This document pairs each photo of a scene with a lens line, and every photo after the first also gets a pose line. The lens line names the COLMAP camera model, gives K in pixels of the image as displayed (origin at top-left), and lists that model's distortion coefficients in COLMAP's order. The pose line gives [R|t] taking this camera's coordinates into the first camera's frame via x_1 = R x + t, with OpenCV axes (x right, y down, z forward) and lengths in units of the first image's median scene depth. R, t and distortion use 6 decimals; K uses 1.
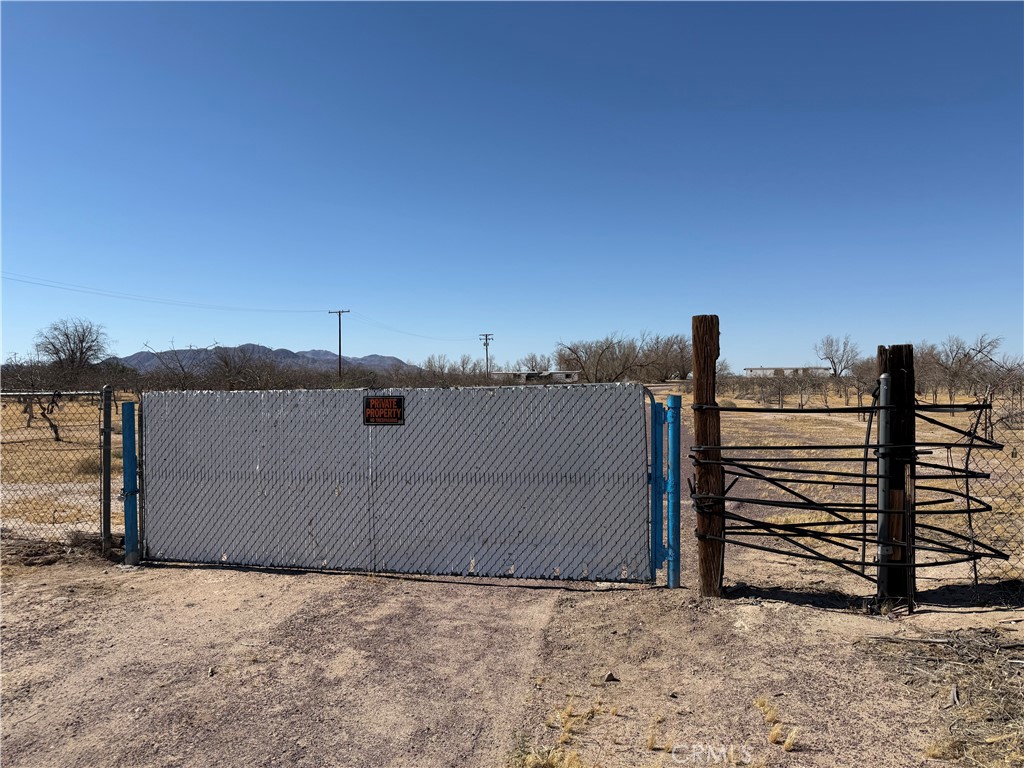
lens RADIAL K [[716.7, 0, 505.7], [0, 716.7, 378.9], [0, 0, 1]] dist [0.107783, -0.151315]
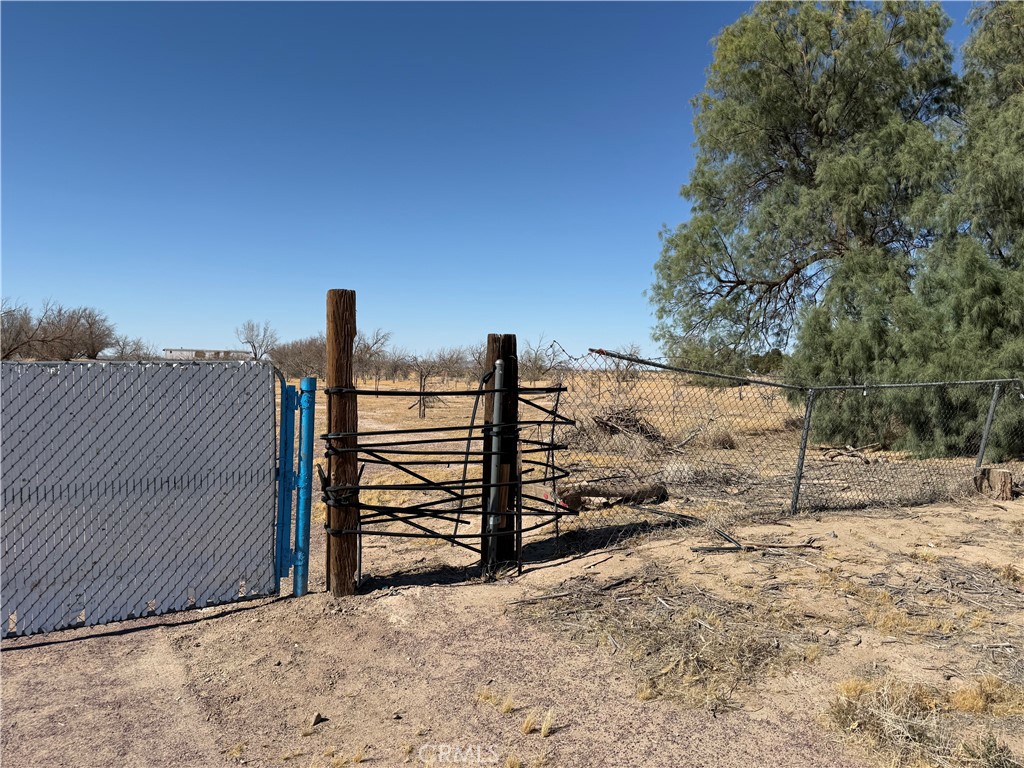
lens RADIAL K [[716.7, 0, 505.7], [0, 716.7, 378.9], [0, 0, 1]] dist [0.107783, -0.151315]
pose [[0.720771, 0.009970, 0.693102, -0.204925], [-0.026567, 0.999559, 0.013249, 0.006635], [-0.692664, -0.027963, 0.720718, 0.197876]]
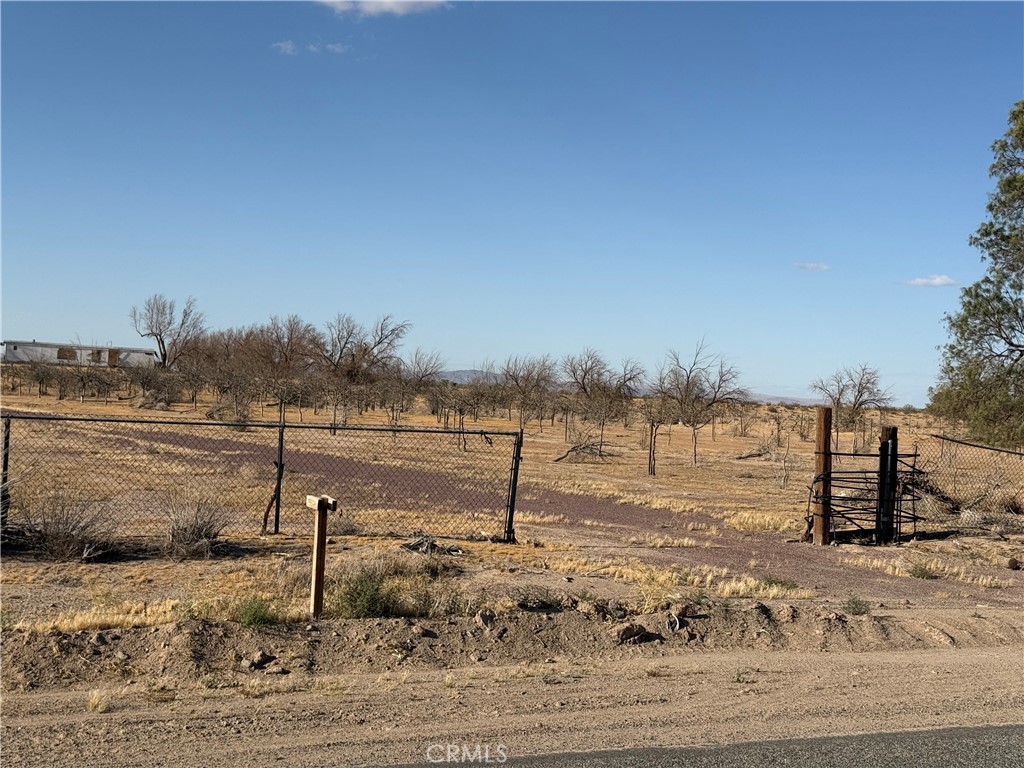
lens RADIAL K [[1432.0, 0, 516.8], [0, 1432.0, 378.7], [0, 0, 1]] dist [0.216451, -0.433505]
pose [[0.750155, 0.048950, 0.659448, -3.036840], [-0.058961, 0.998236, -0.007027, -0.088429], [-0.658628, -0.033611, 0.751717, -1.466553]]
